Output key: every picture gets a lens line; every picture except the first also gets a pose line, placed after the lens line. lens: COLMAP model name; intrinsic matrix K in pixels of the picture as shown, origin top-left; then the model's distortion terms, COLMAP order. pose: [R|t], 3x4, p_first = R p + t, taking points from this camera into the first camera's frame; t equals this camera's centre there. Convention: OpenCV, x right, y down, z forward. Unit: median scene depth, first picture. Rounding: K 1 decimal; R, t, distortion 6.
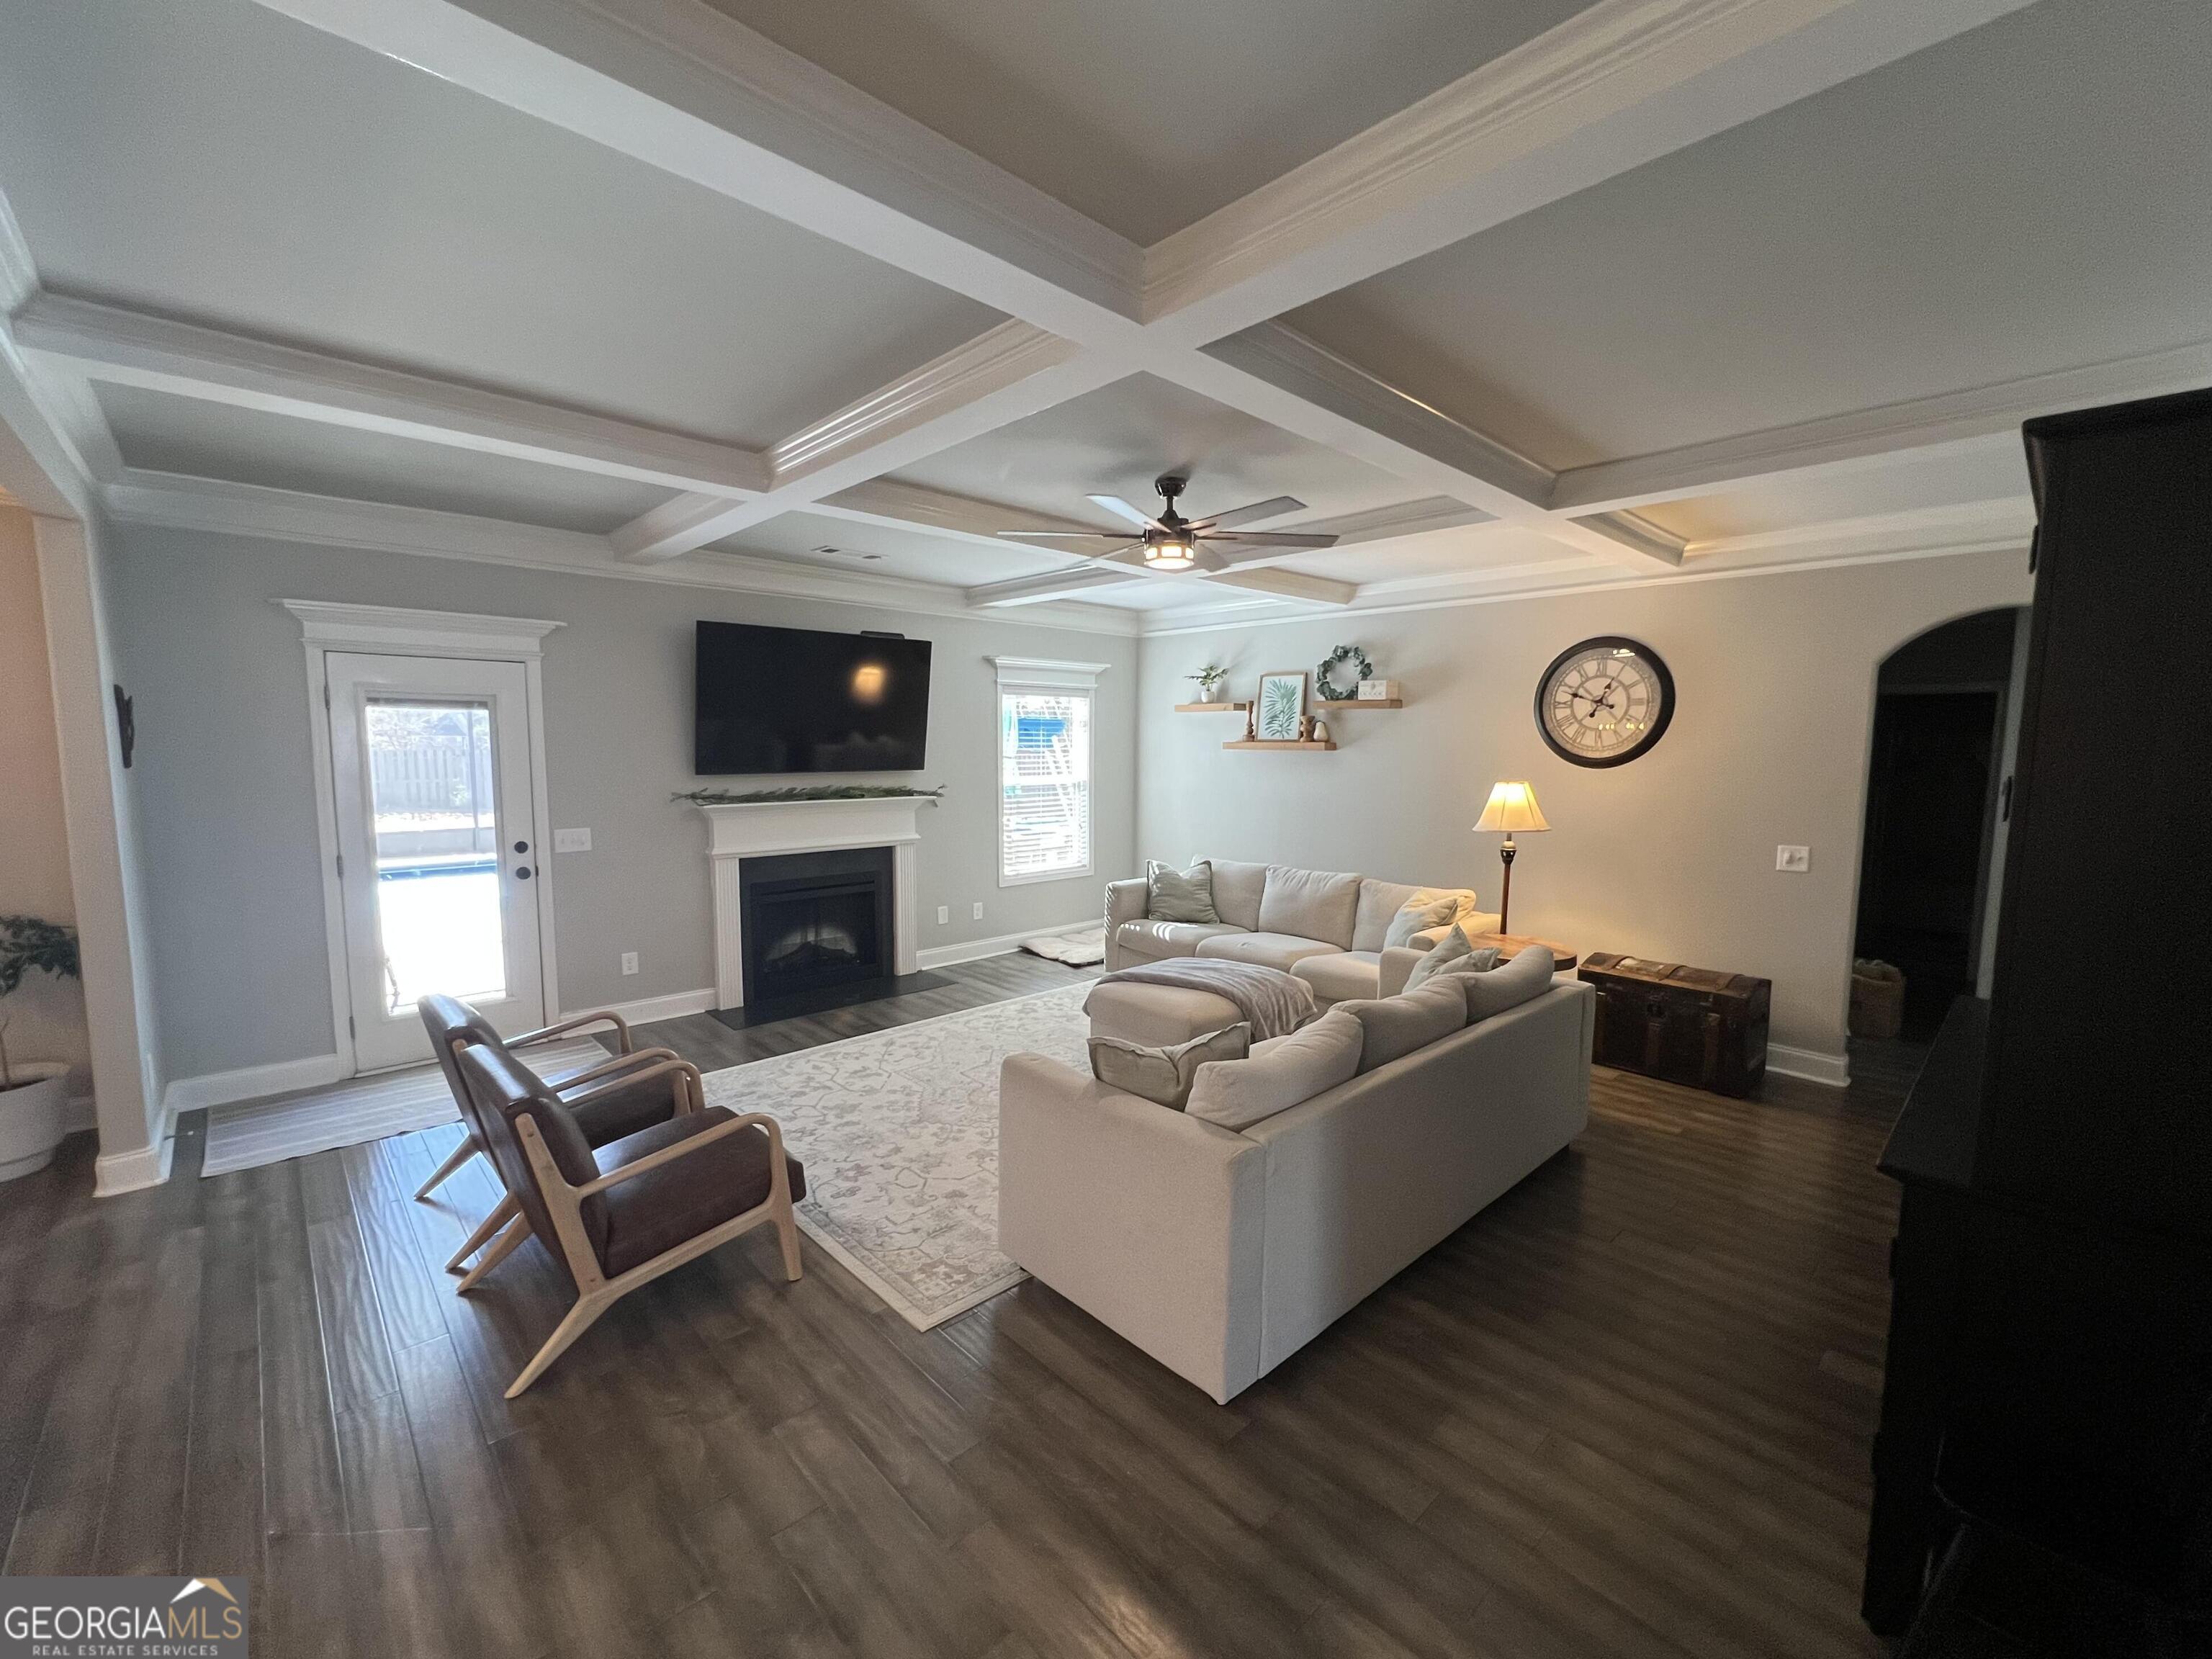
lens RADIAL K [[904.4, 0, 1116.1], [0, 904.4, 833.5], [0, 0, 1]] dist [-0.002549, -0.000212]
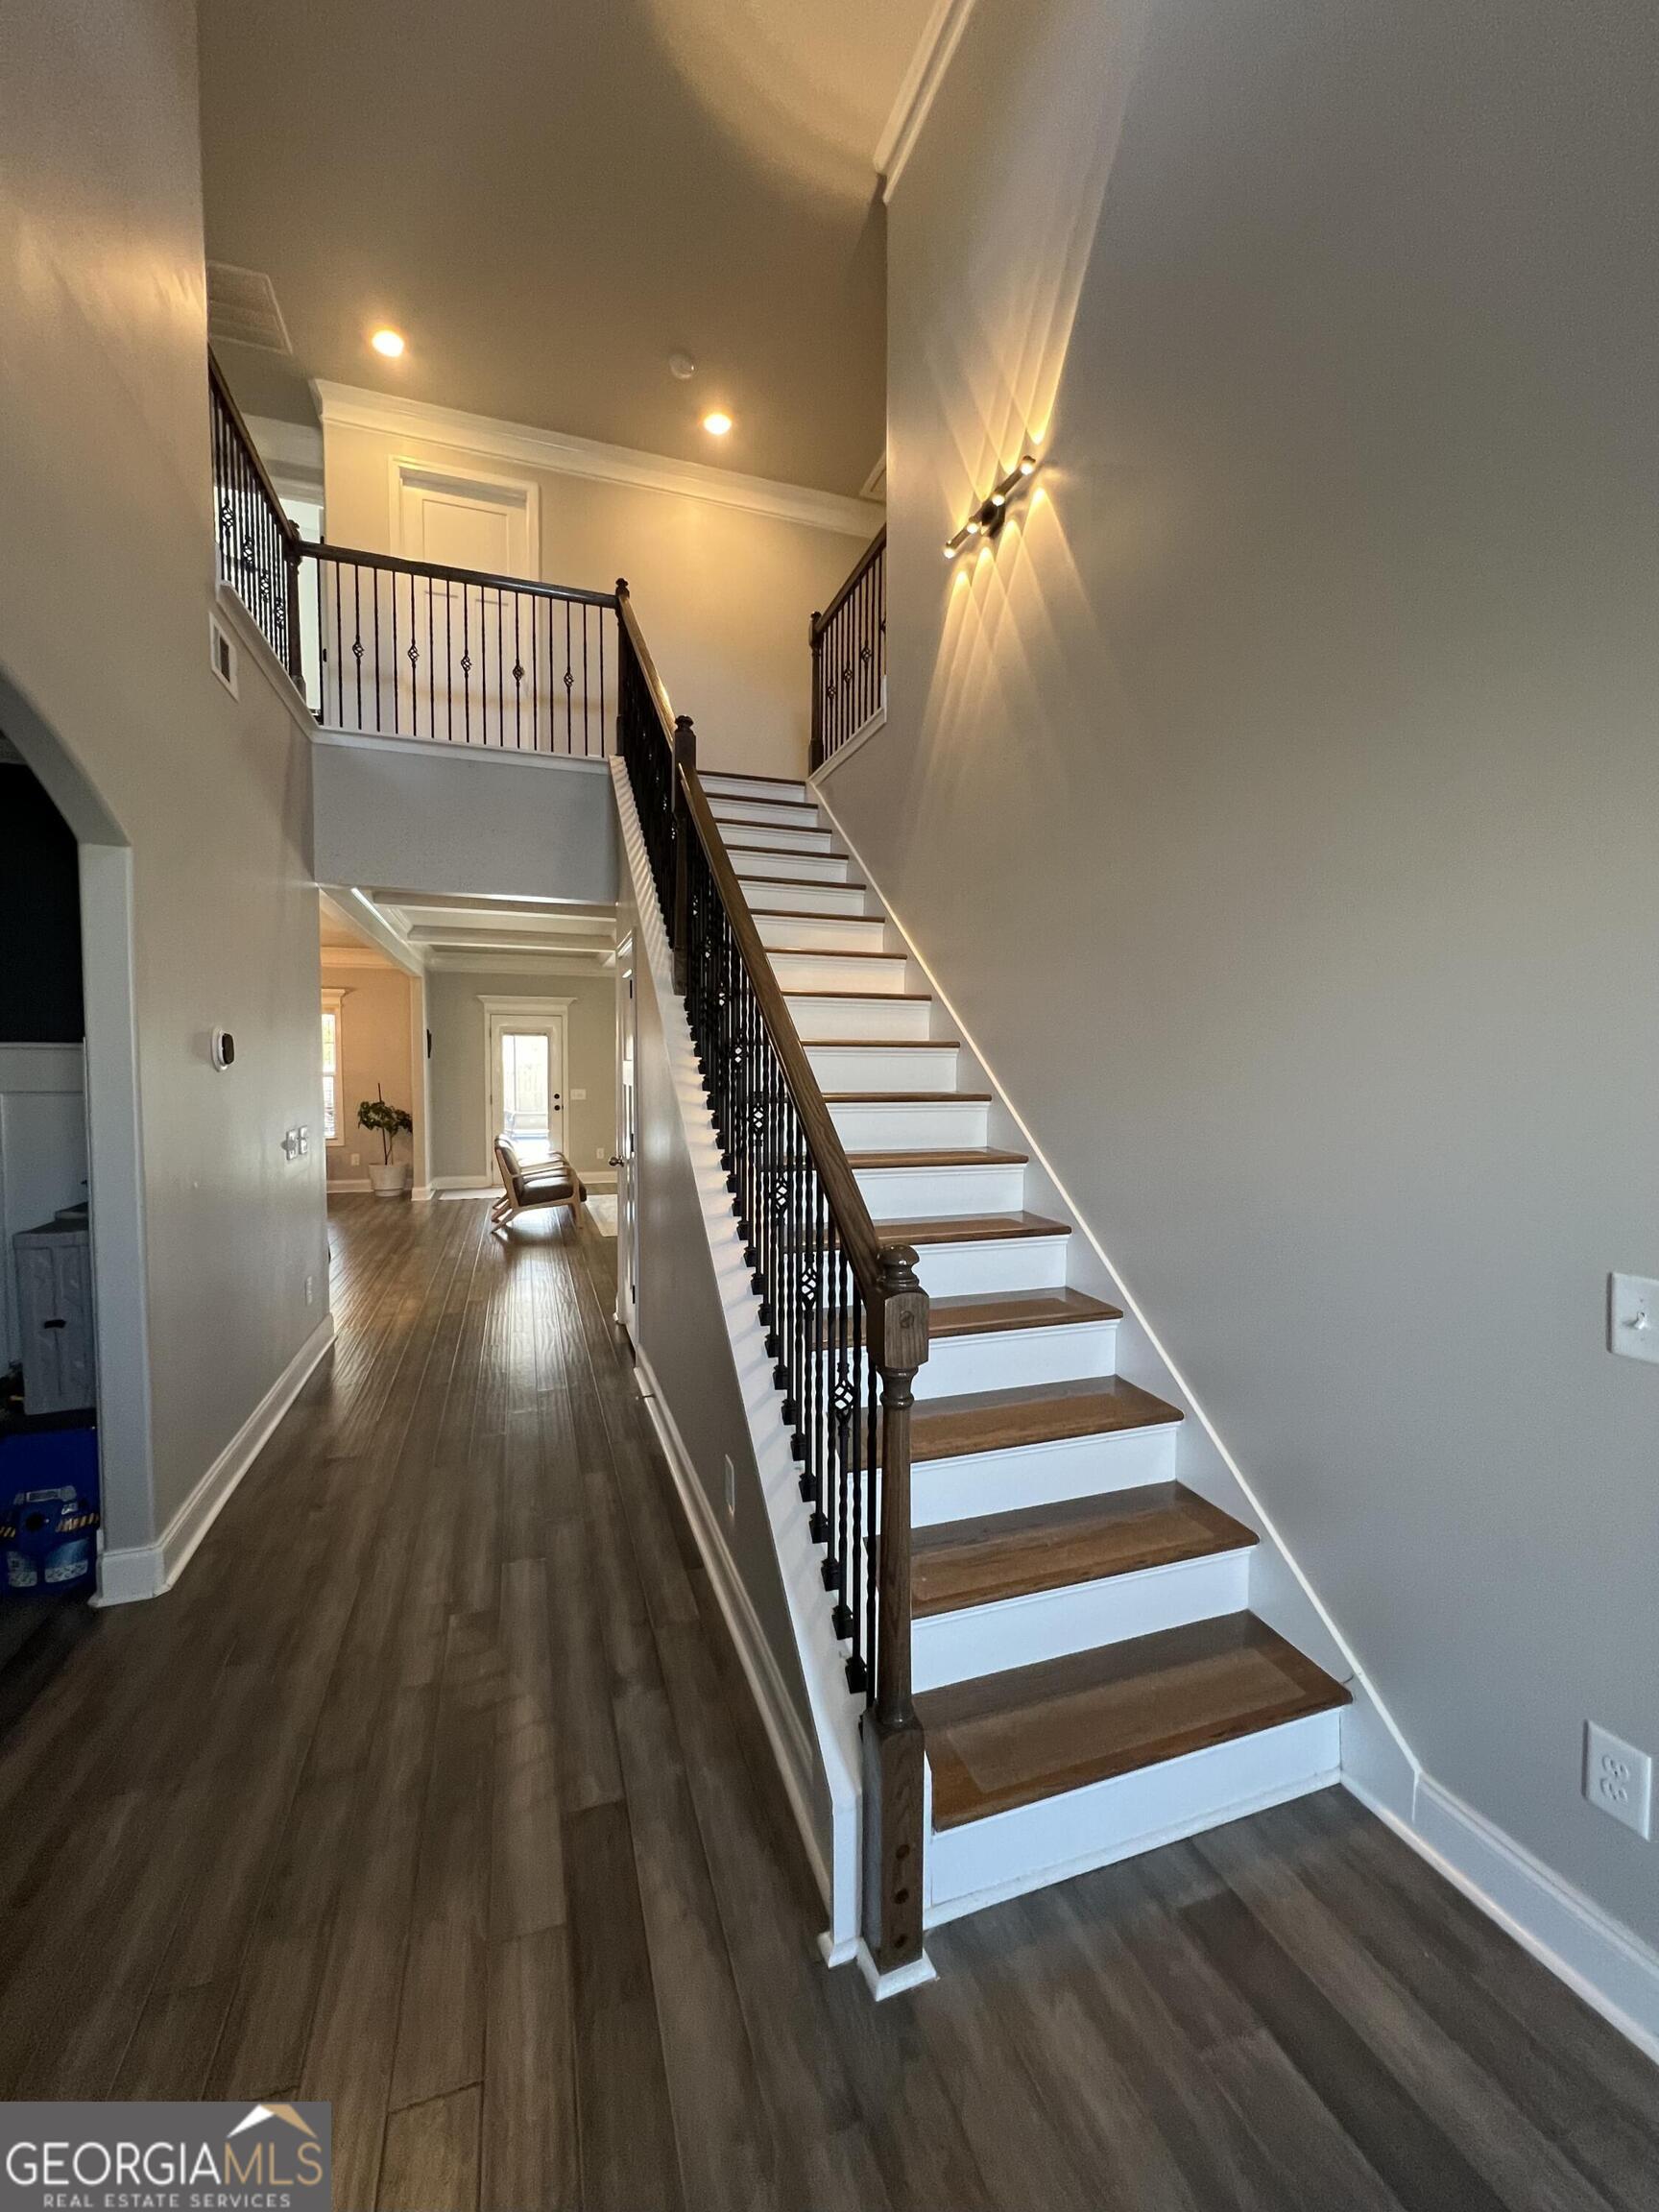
lens RADIAL K [[904.4, 0, 844.7], [0, 904.4, 1105.8], [0, 0, 1]] dist [-0.002549, -0.000212]
pose [[0.907731, 0.008467, -0.419468, 0.956188], [-0.036581, 0.997586, -0.059025, 0.146336], [0.417956, 0.068924, 0.905849, -0.760254]]
